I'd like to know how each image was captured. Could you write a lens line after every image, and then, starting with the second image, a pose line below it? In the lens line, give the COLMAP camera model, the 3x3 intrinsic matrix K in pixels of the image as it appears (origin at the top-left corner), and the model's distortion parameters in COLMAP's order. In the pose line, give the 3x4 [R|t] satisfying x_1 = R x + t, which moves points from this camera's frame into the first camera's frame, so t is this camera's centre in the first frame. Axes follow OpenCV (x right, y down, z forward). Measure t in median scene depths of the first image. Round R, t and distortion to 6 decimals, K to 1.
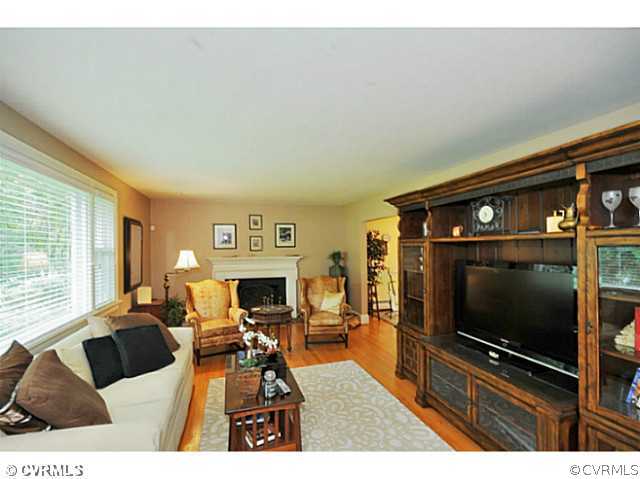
lens RADIAL K [[284.6, 0, 324.8], [0, 284.6, 247.9], [0, 0, 1]] dist [-0.001267, -0.000066]
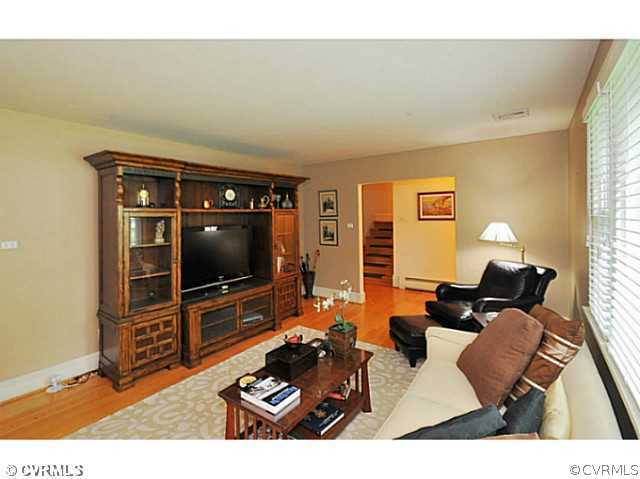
lens RADIAL K [[309.0, 0, 312.9], [0, 309.0, 217.8], [0, 0, 1]] dist [0.001562, 0.000001]
pose [[-0.575551, 0.009248, 0.817713, -0.995450], [0.025777, 0.999644, 0.006838, 0.004827], [-0.817359, 0.025014, -0.575585, 1.495837]]
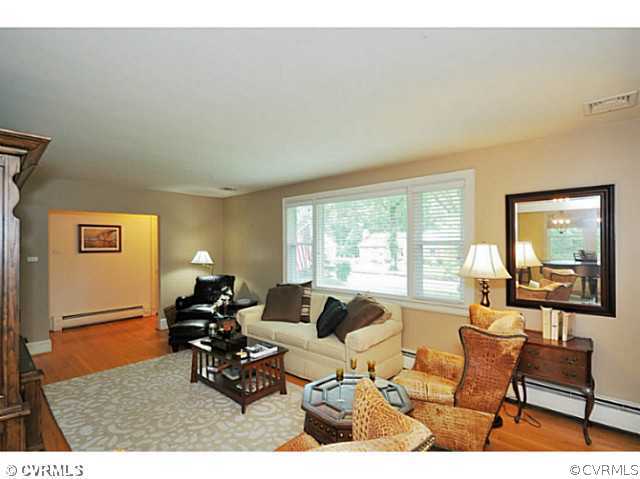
lens RADIAL K [[321.7, 0, 321.6], [0, 321.7, 242.1], [0, 0, 1]] dist [0.000449, 0.000239]
pose [[-0.871499, 0.009362, -0.490309, 0.128357], [0.012061, 0.999925, -0.002345, 0.009911], [0.490250, -0.007957, -0.871546, 2.430172]]
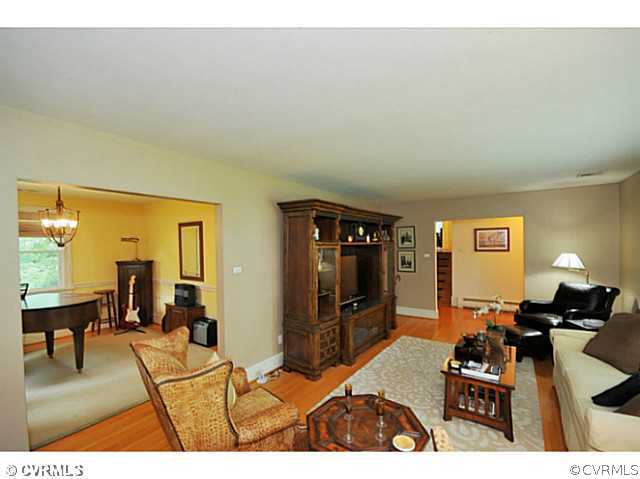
lens RADIAL K [[284.6, 0, 324.8], [0, 284.6, 247.9], [0, 0, 1]] dist [-0.001267, -0.000066]
pose [[-0.603815, 0.009396, 0.797069, -0.785596], [0.023668, 0.999701, 0.006144, -0.020461], [-0.796773, 0.022575, -0.603857, 2.222568]]
